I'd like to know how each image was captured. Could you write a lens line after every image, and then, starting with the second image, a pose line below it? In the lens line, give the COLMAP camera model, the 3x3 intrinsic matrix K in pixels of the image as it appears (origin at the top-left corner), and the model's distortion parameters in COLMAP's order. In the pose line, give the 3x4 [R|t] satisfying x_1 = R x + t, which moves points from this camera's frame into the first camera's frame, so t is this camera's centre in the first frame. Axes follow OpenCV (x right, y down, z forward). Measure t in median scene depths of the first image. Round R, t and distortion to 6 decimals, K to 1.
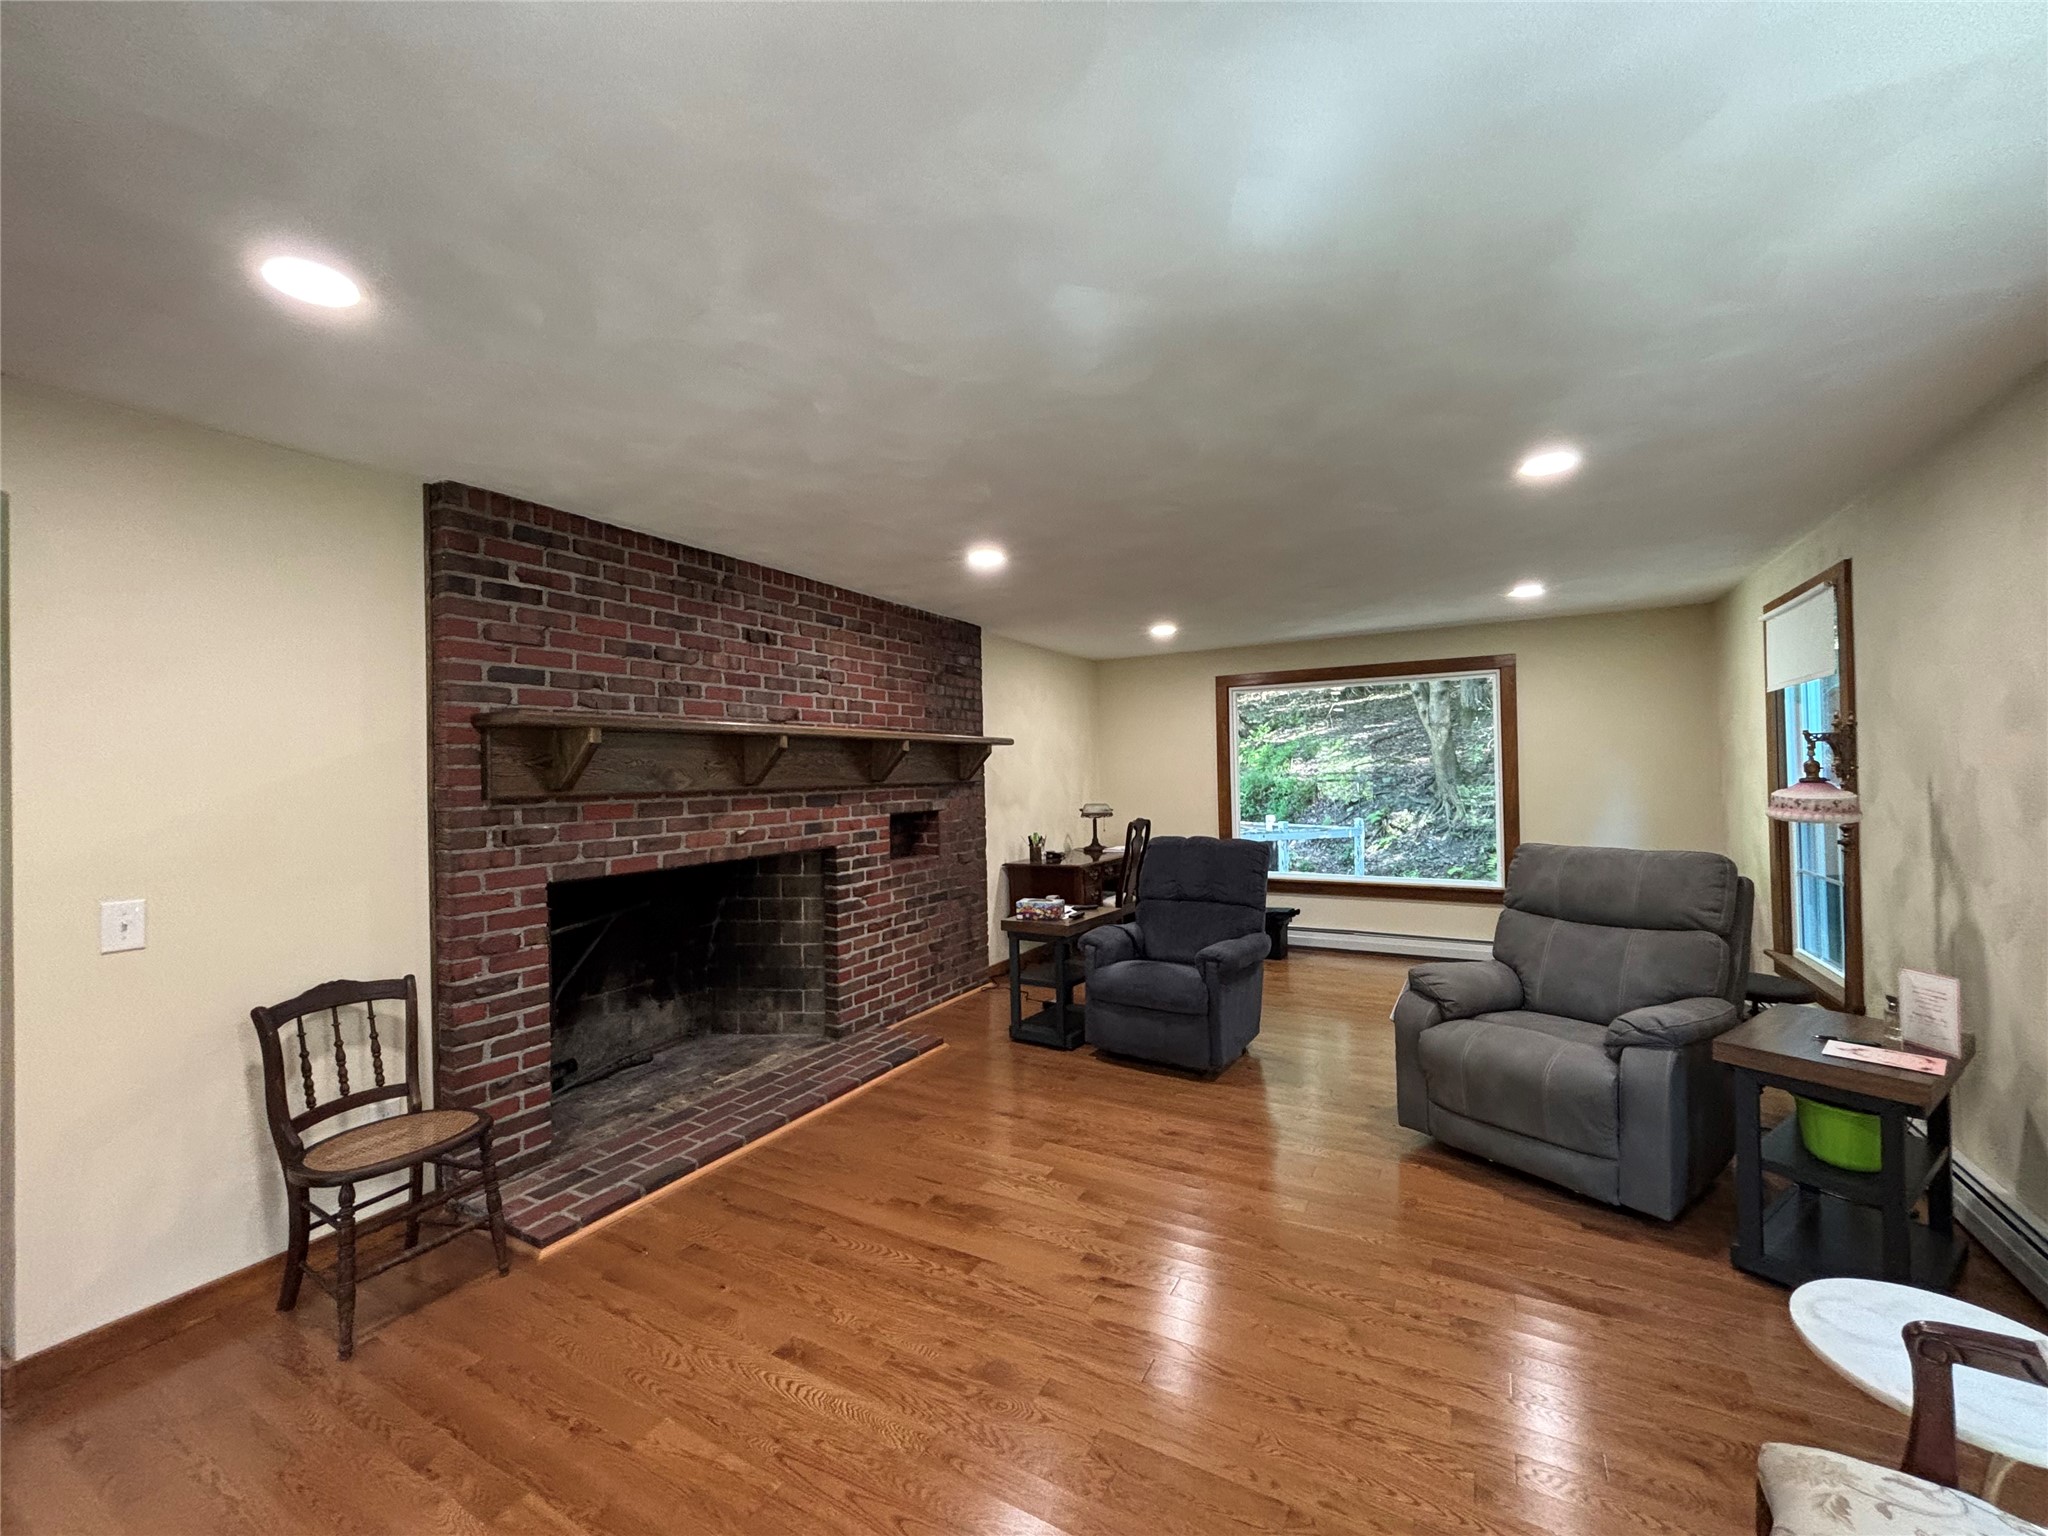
lens RADIAL K [[841.0, 0, 1022.3], [0, 841.0, 770.0], [0, 0, 1]] dist [0.030995, -0.000395]
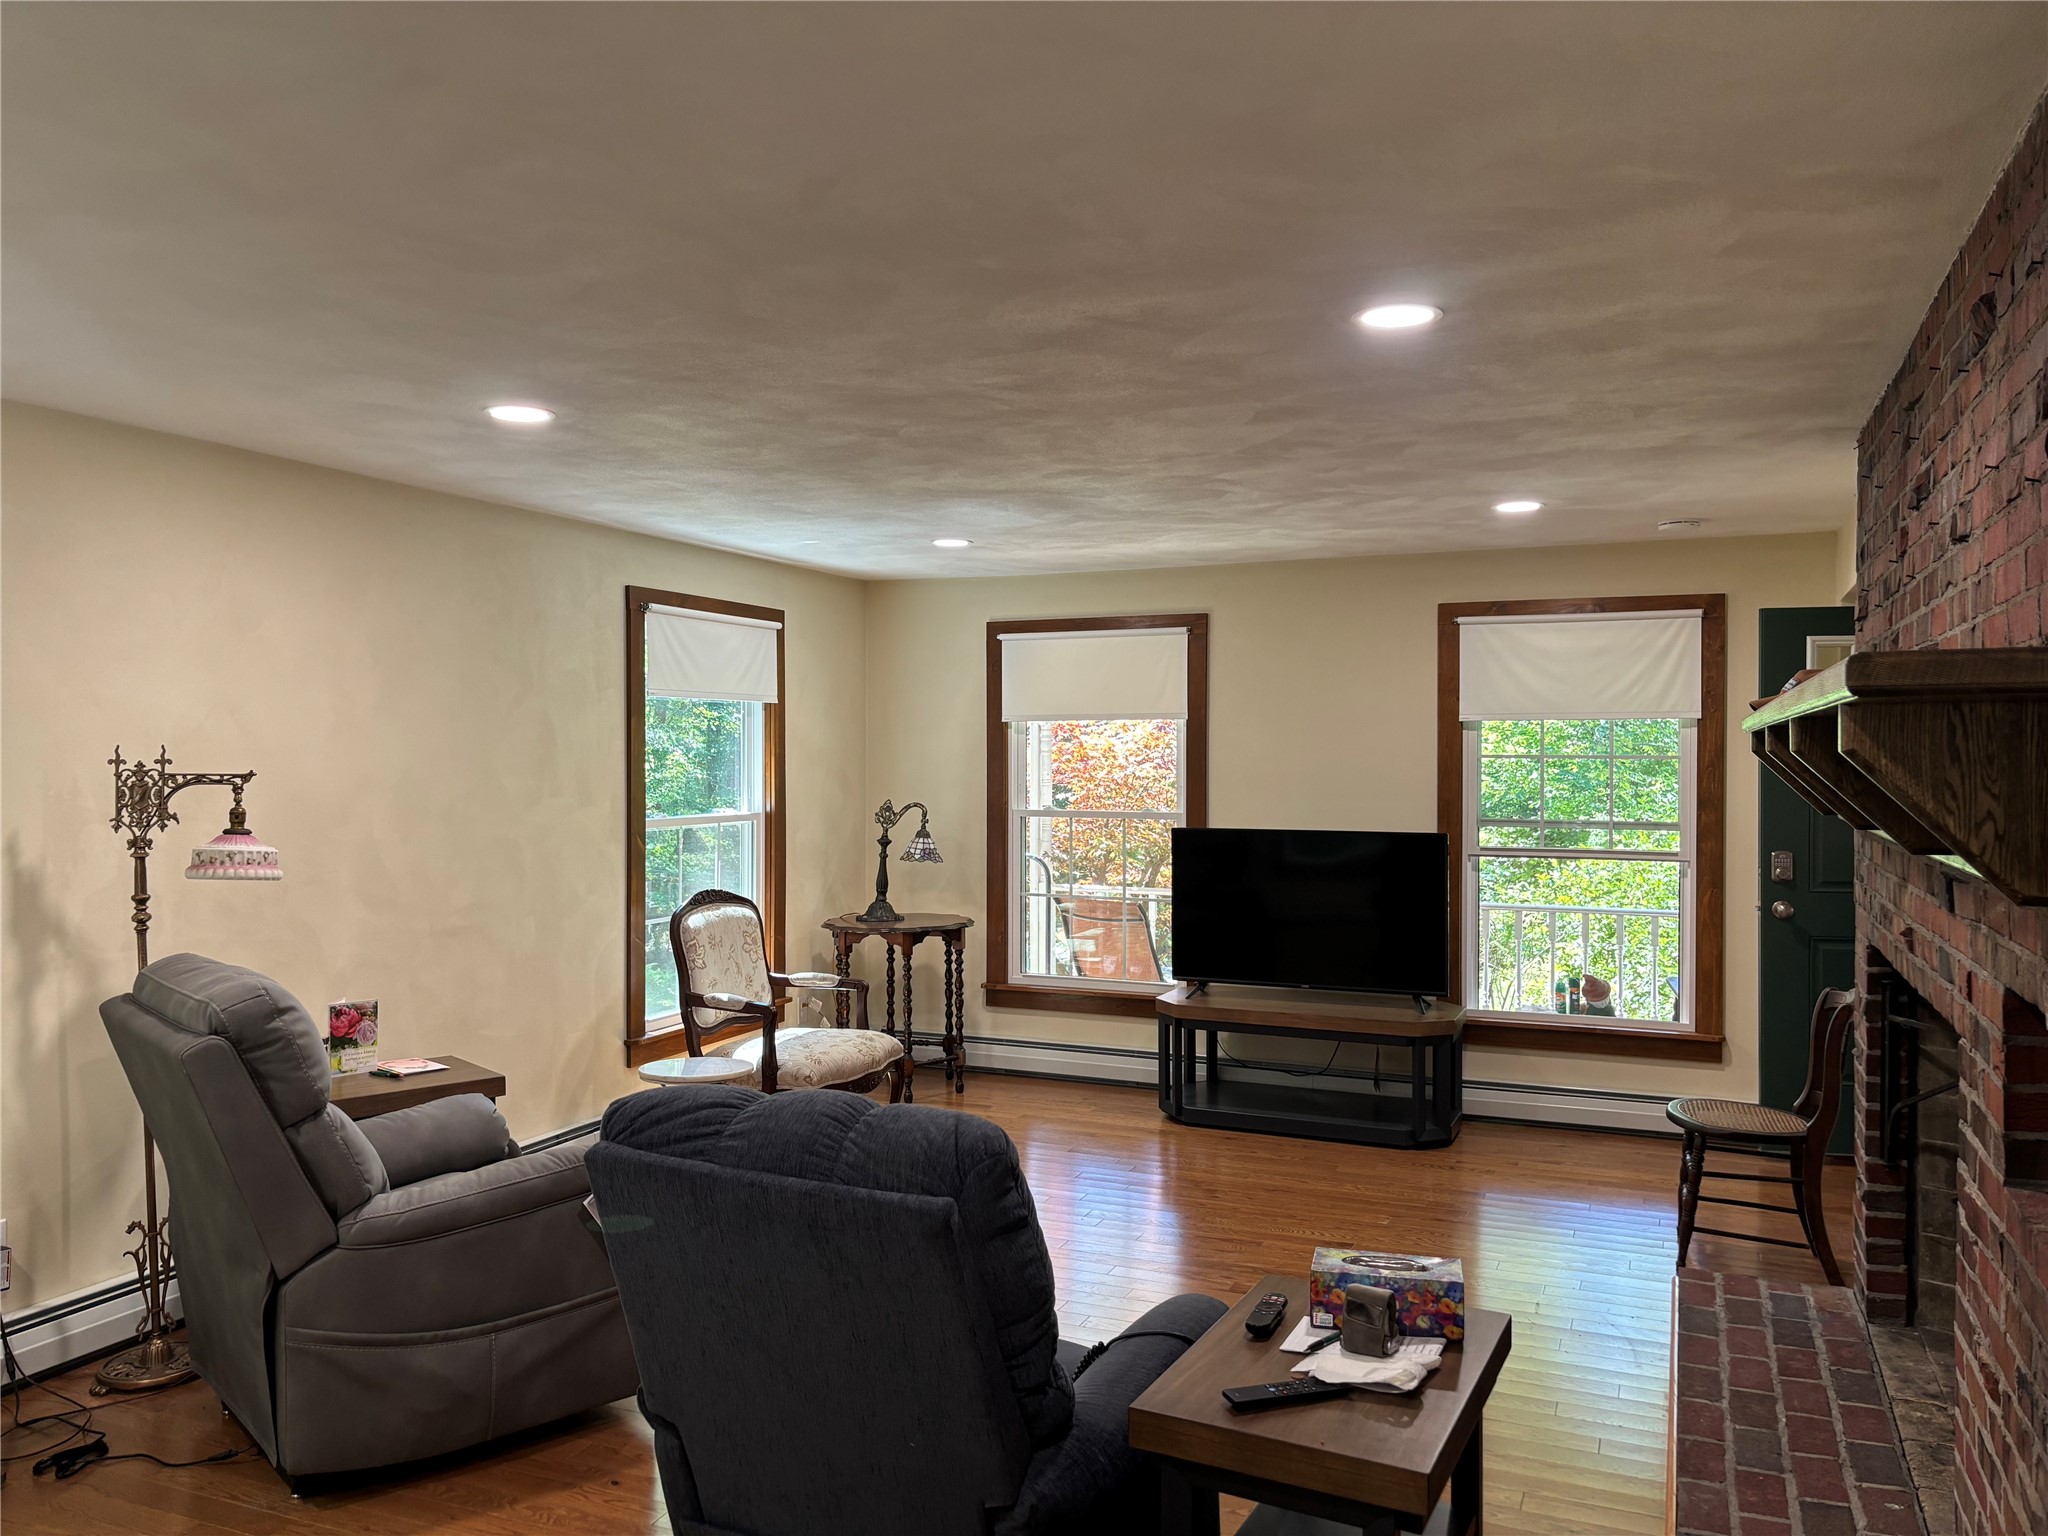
lens RADIAL K [[1567.8, 0, 1016.9], [0, 1567.8, 763.7], [0, 0, 1]] dist [-0.000376, 0.000604]
pose [[-0.993679, 0.020216, -0.110424, 0.230462], [0.019749, 0.999791, 0.005320, -0.029398], [0.110508, 0.003106, -0.993870, 1.664362]]
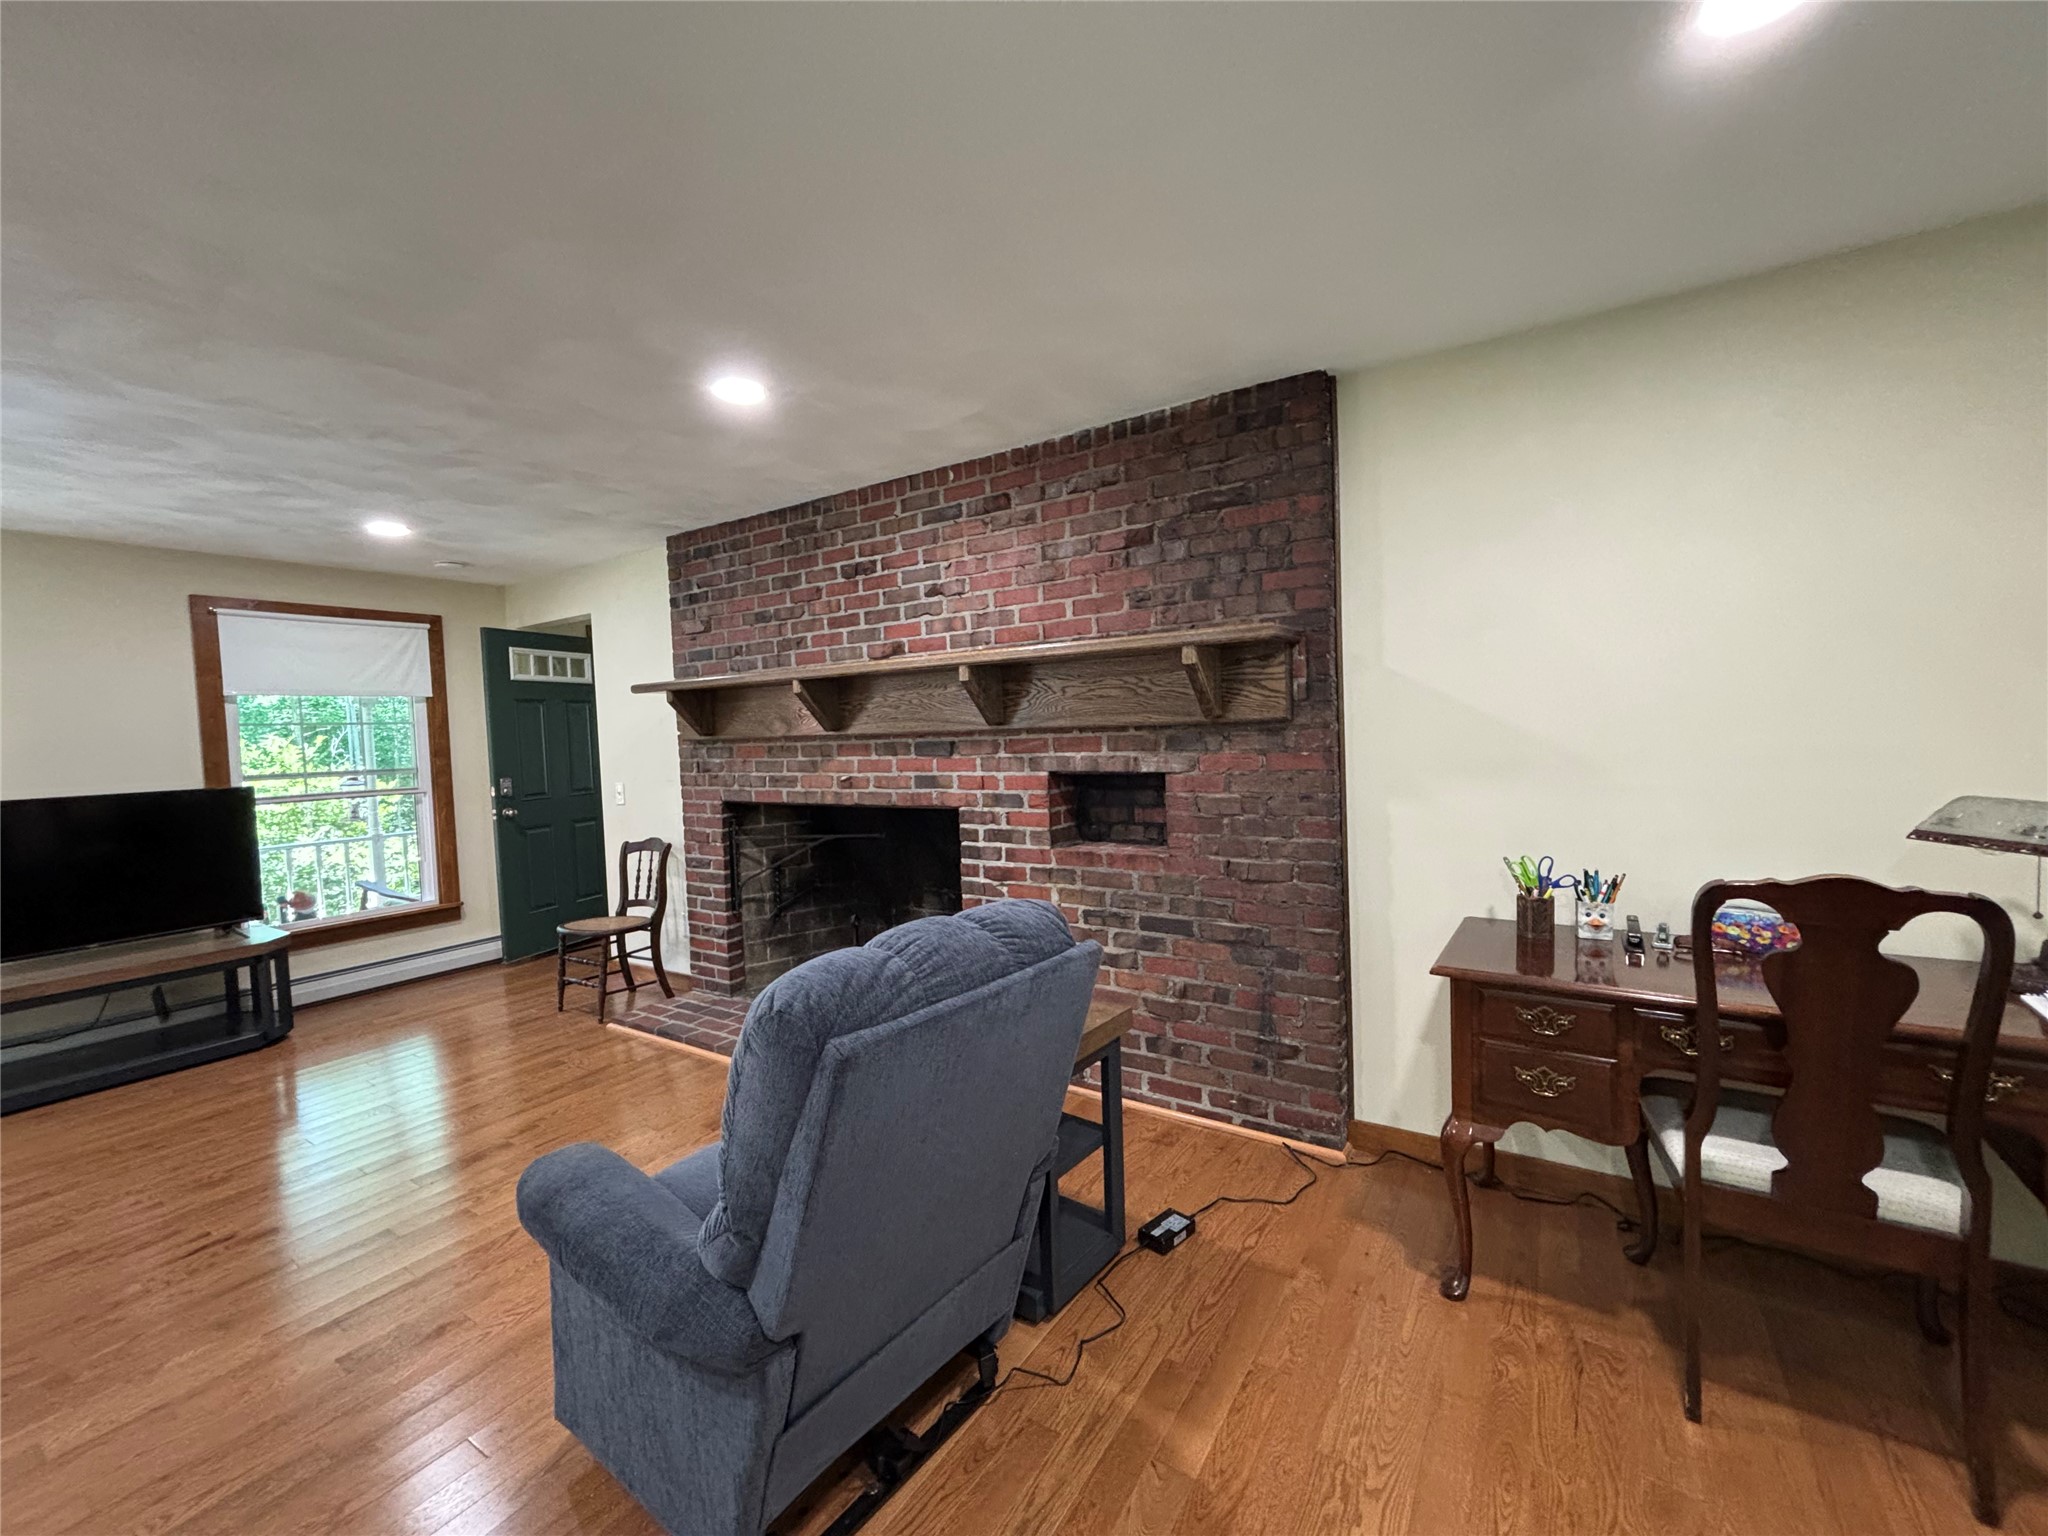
lens RADIAL K [[841.0, 0, 1006.0], [0, 841.0, 767.1], [0, 0, 1]] dist [0.030995, -0.000395]
pose [[-0.079658, 0.070954, -0.994294, 0.579580], [0.043458, 0.996762, 0.067649, 0.002381], [0.995874, -0.037822, -0.082484, 1.172501]]
